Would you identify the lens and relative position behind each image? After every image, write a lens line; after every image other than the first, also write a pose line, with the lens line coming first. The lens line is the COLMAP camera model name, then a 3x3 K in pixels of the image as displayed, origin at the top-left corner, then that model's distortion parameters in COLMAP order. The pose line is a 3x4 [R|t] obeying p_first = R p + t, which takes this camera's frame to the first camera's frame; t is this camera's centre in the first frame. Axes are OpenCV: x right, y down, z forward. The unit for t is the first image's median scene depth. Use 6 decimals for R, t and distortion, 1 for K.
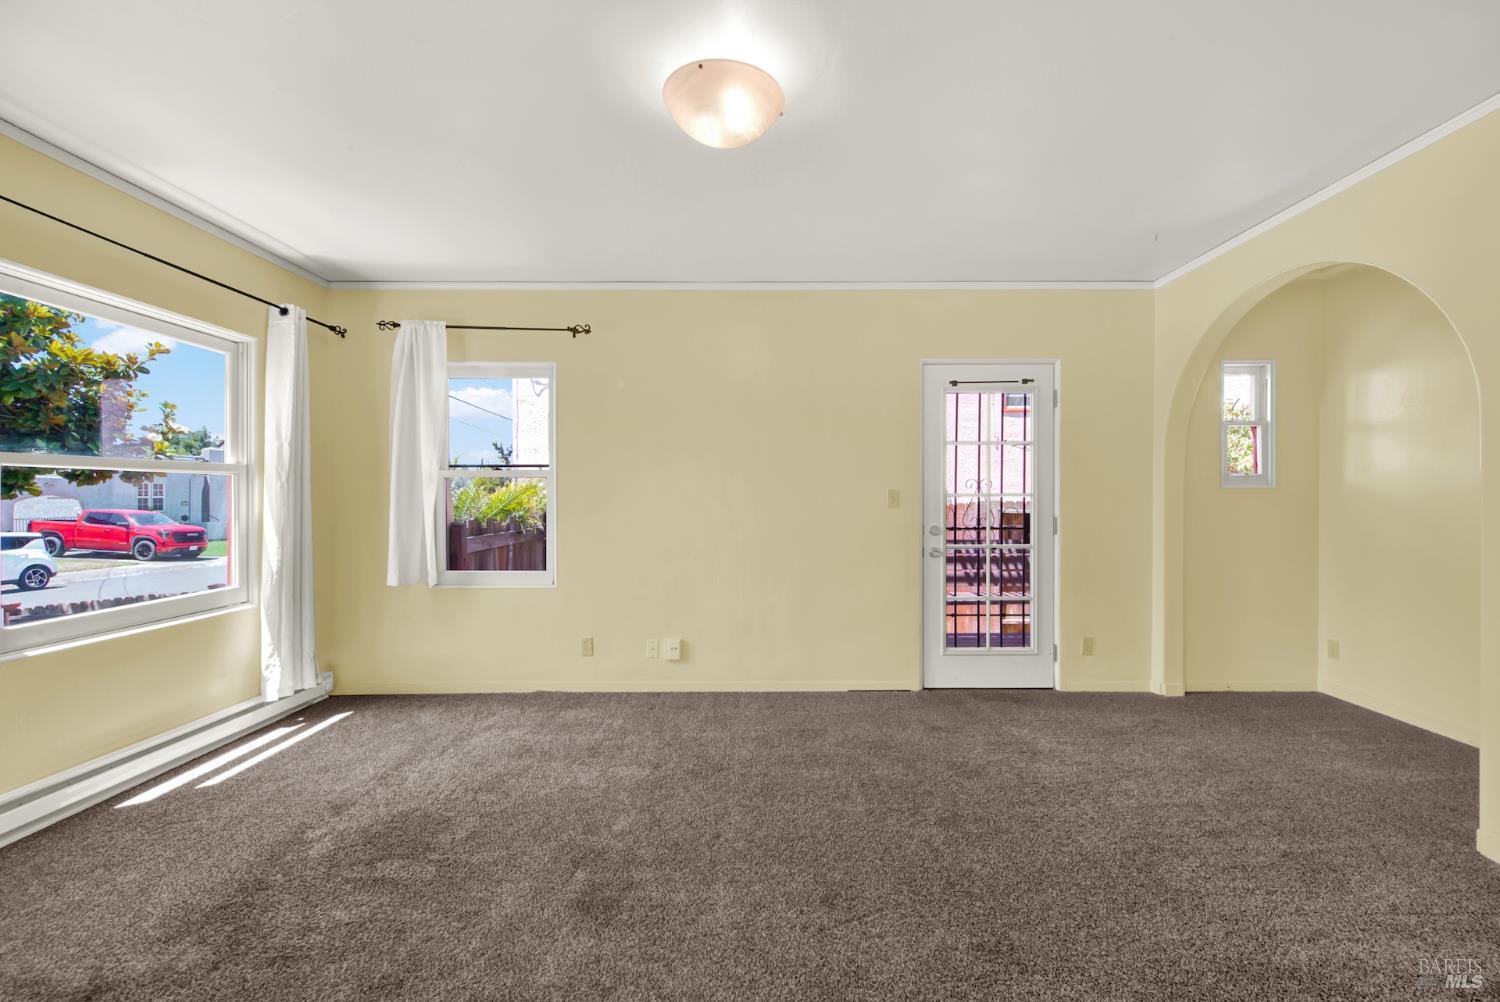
lens RADIAL K [[598.2, 0, 759.0], [0, 598.2, 504.6], [0, 0, 1]] dist [0.001977, -0.004077]
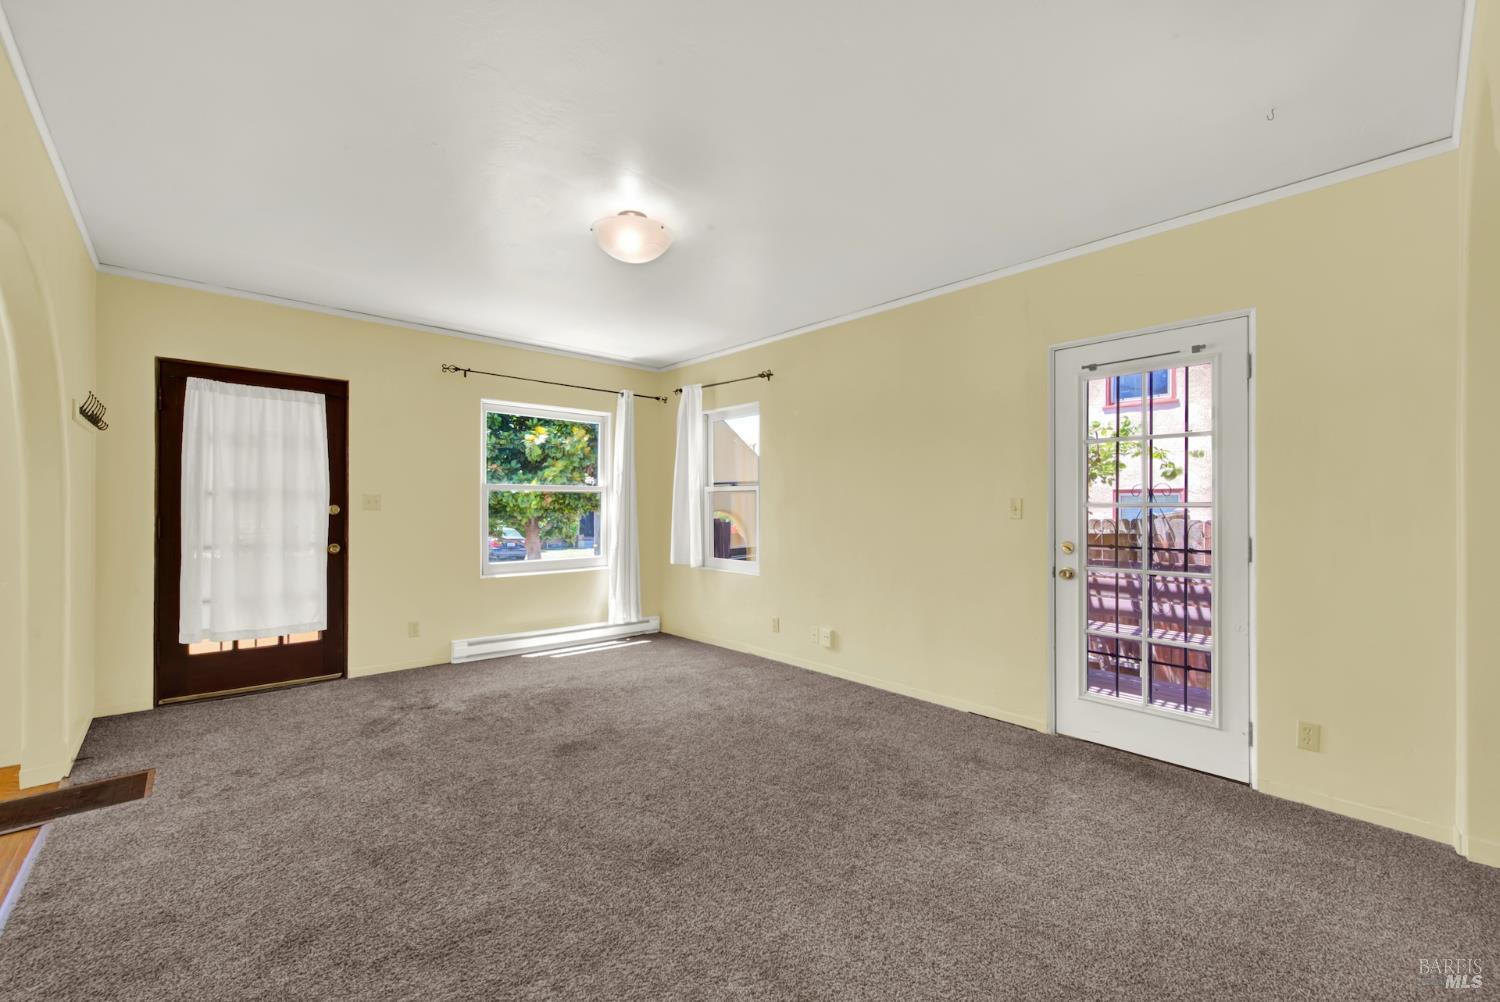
lens RADIAL K [[613.5, 0, 766.9], [0, 613.5, 506.6], [0, 0, 1]] dist [0.007227, -0.000411]
pose [[0.682056, 0.004122, -0.731288, 0.665504], [-0.013188, 0.999891, -0.006665, -0.001387], [0.731181, 0.014190, 0.682036, 0.108762]]
